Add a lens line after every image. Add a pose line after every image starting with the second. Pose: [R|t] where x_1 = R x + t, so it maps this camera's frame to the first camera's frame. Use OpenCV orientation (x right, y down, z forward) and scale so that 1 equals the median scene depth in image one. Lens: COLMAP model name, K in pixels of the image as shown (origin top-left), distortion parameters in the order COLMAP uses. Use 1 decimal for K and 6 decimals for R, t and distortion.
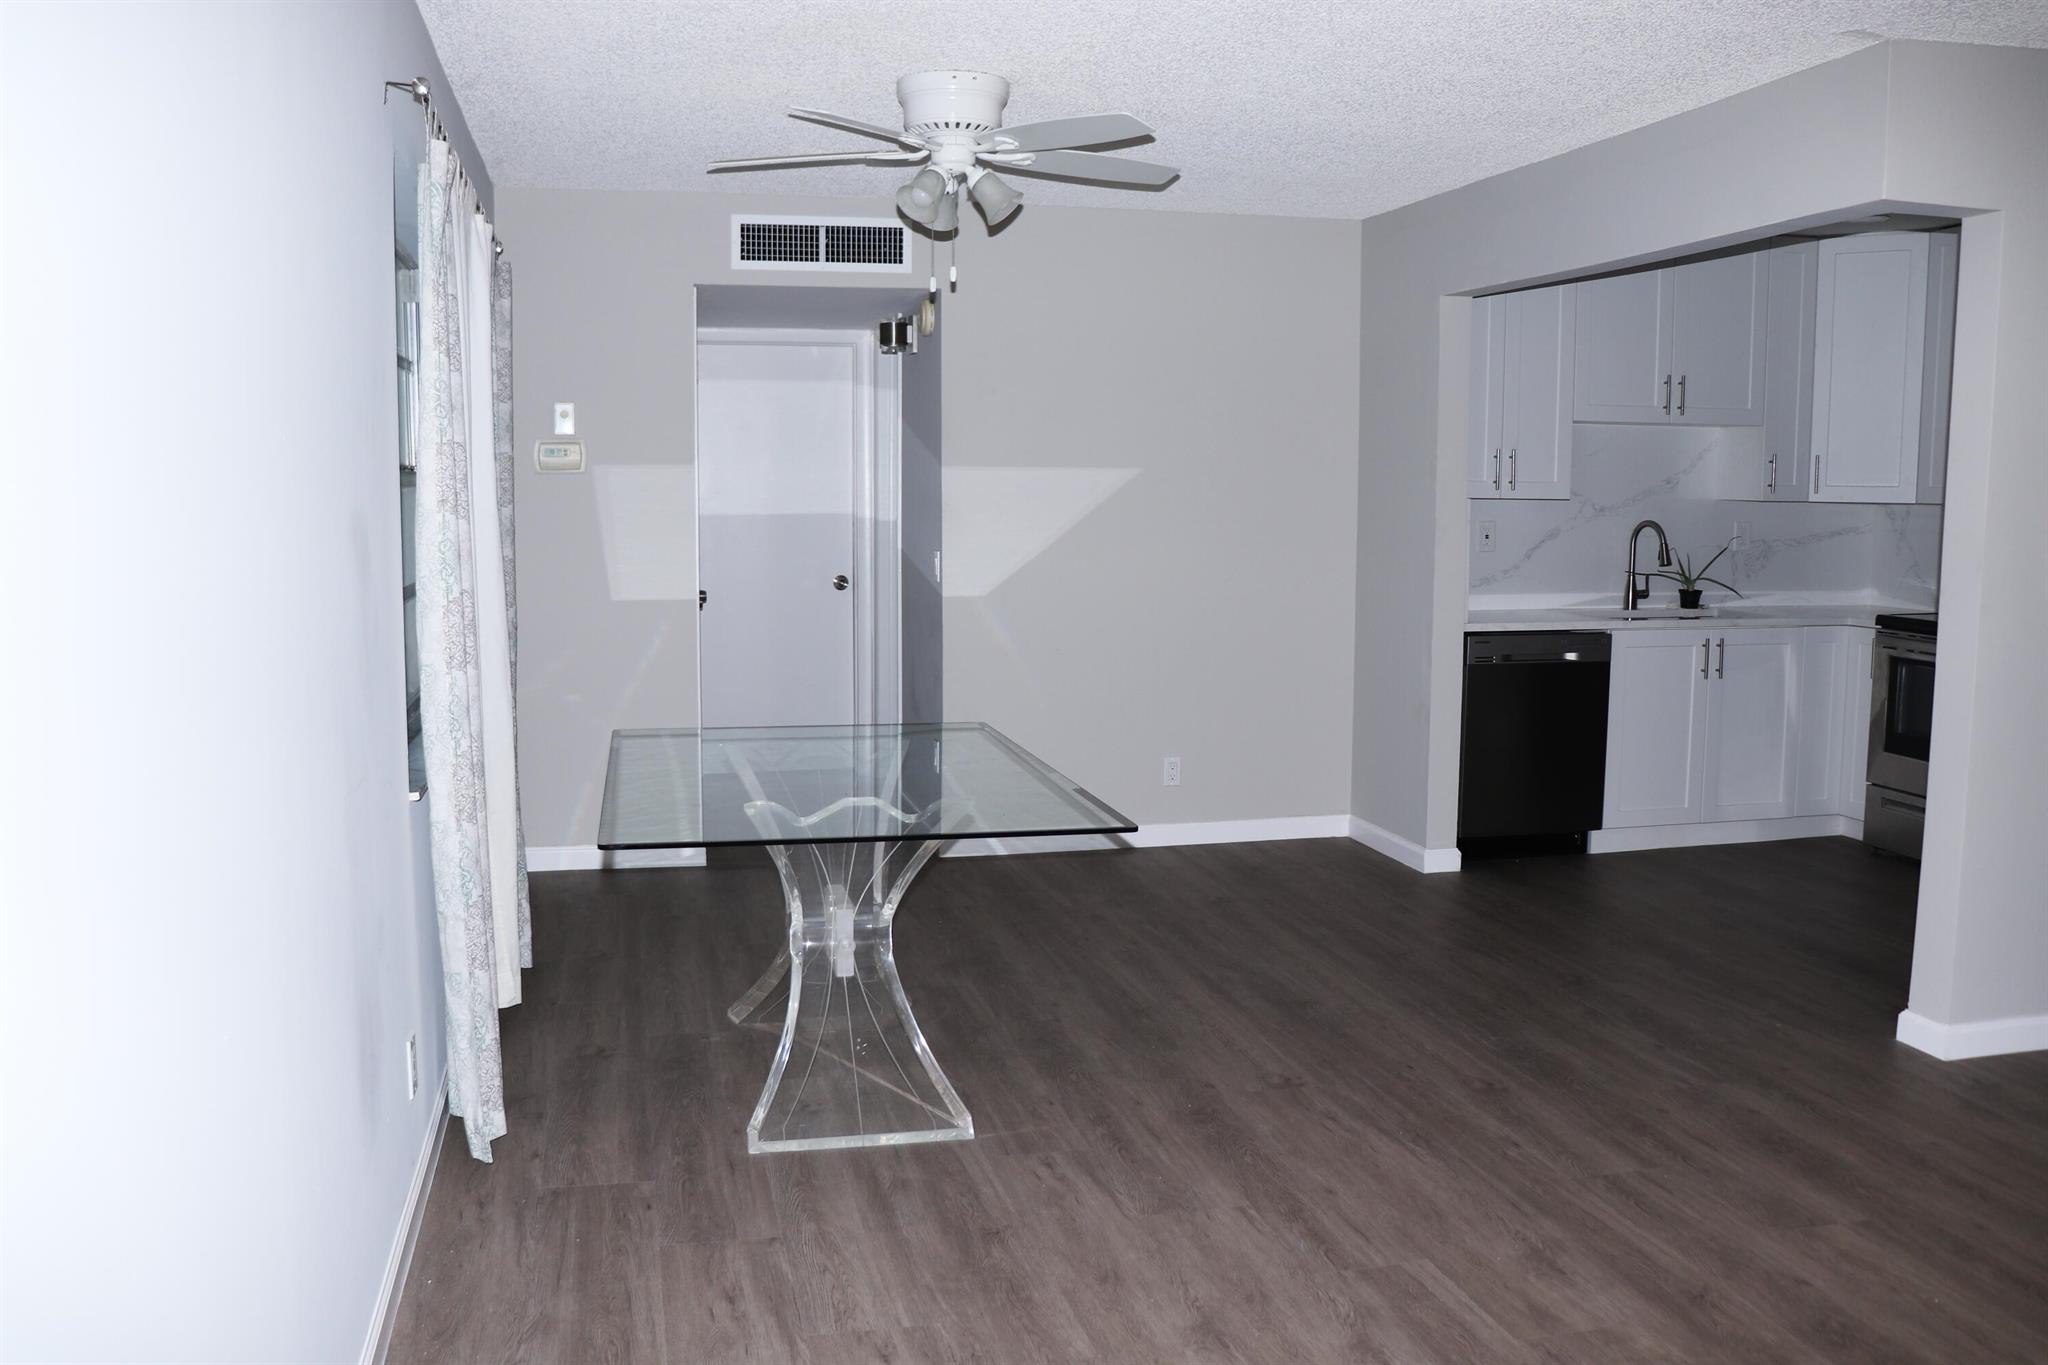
lens RADIAL K [[1672.2, 0, 1024.0], [0, 1672.2, 682.5], [0, 0, 1]] dist [-0.130819, 0.001089]
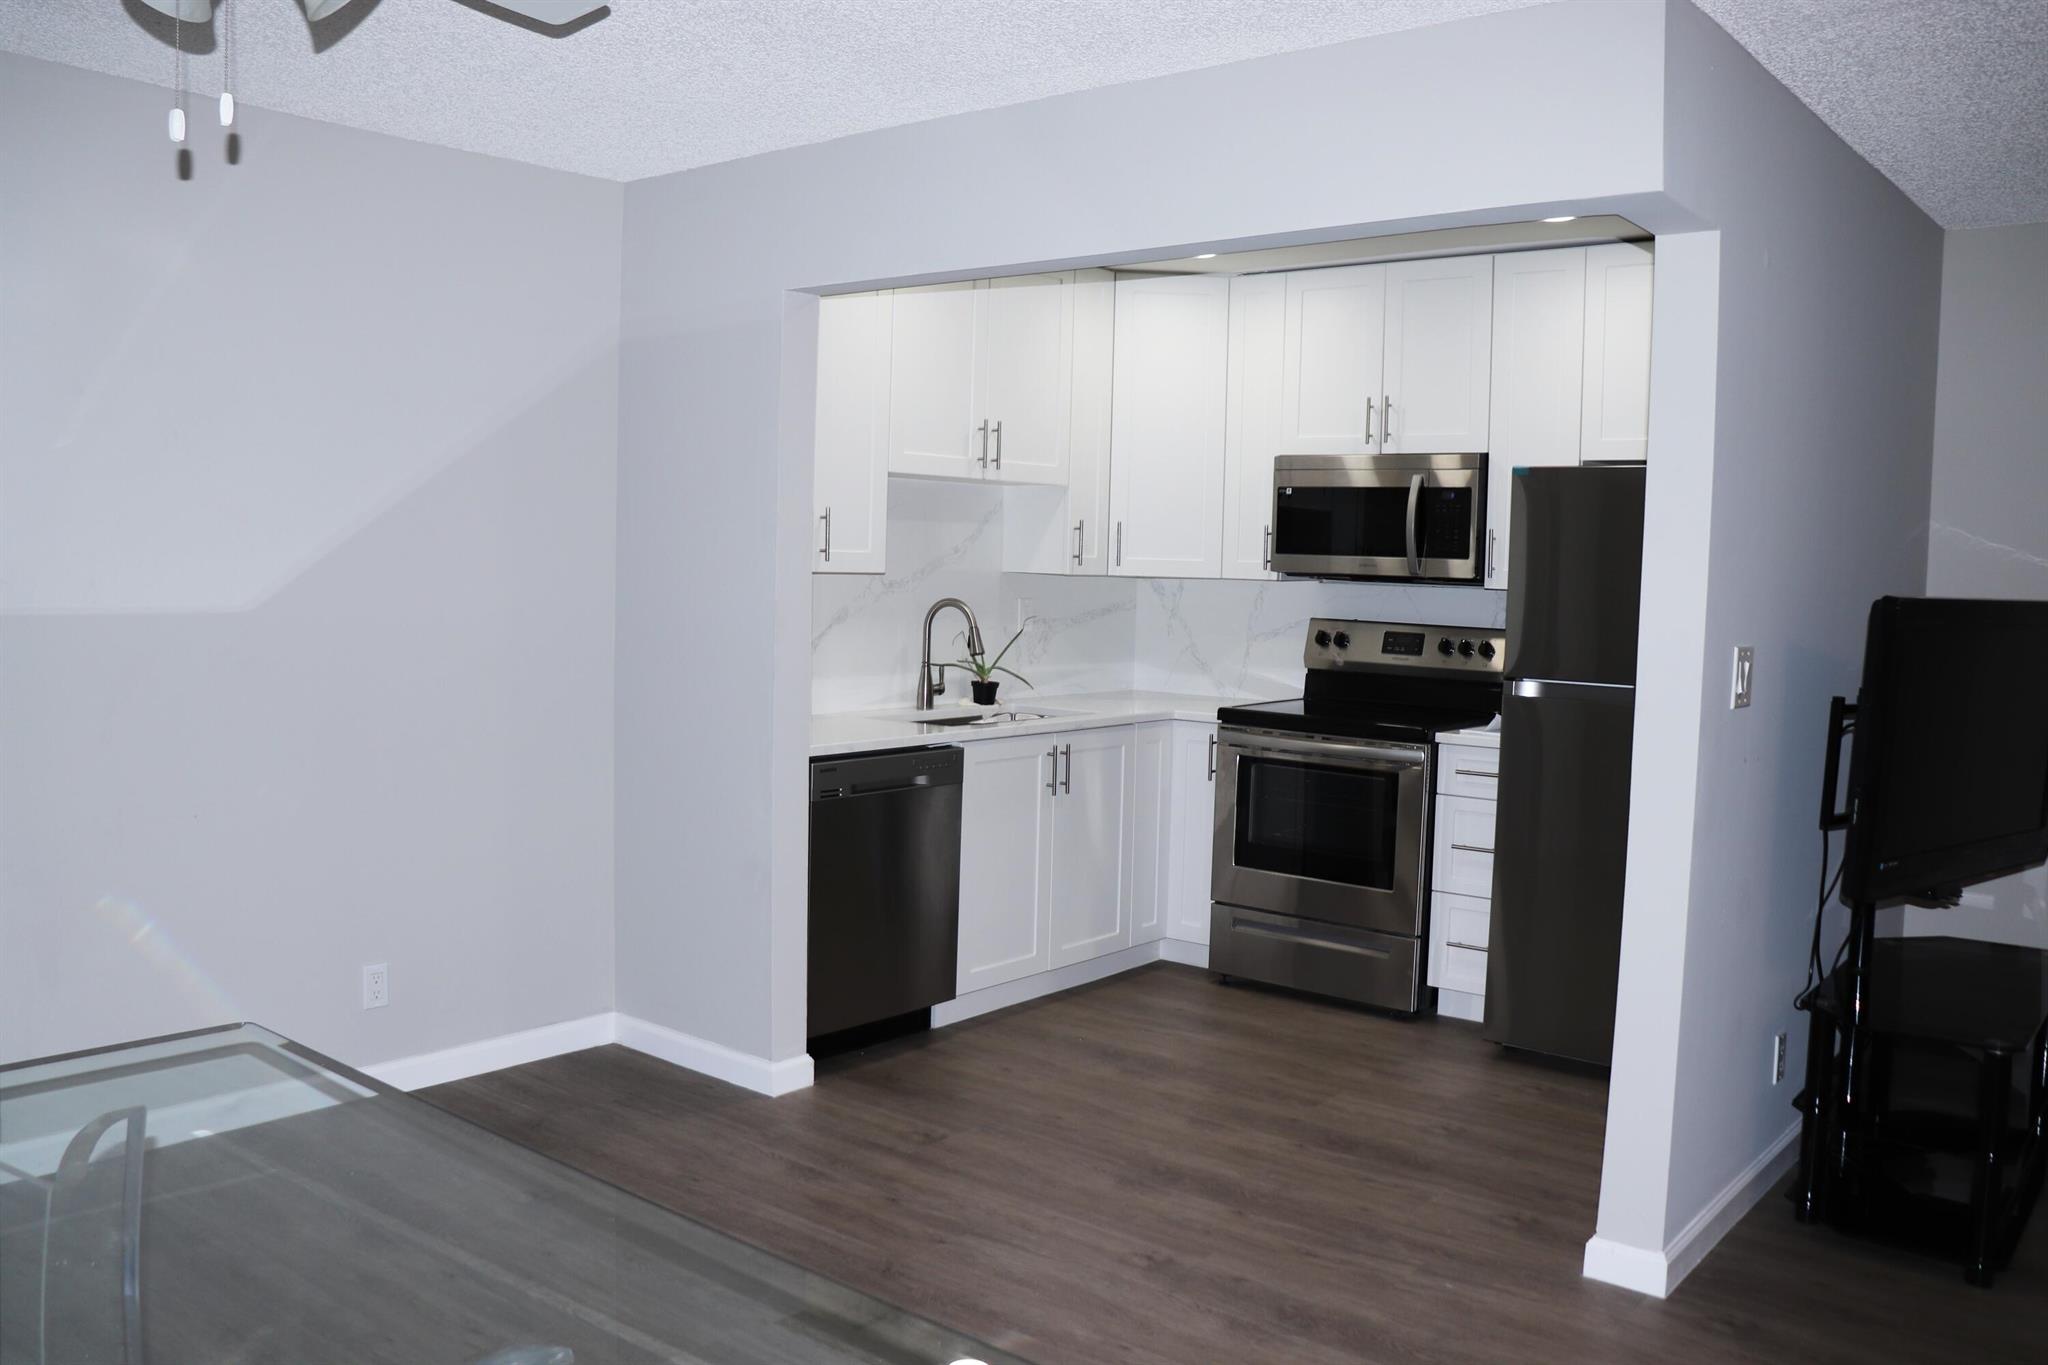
lens RADIAL K [[1672.2, 0, 1024.0], [0, 1672.2, 682.5], [0, 0, 1]] dist [-0.130819, 0.001089]
pose [[0.794447, -0.024601, 0.606835, -0.096230], [0.045852, 0.998757, -0.019539, -0.042167], [-0.605600, 0.043347, 0.794588, 0.343610]]
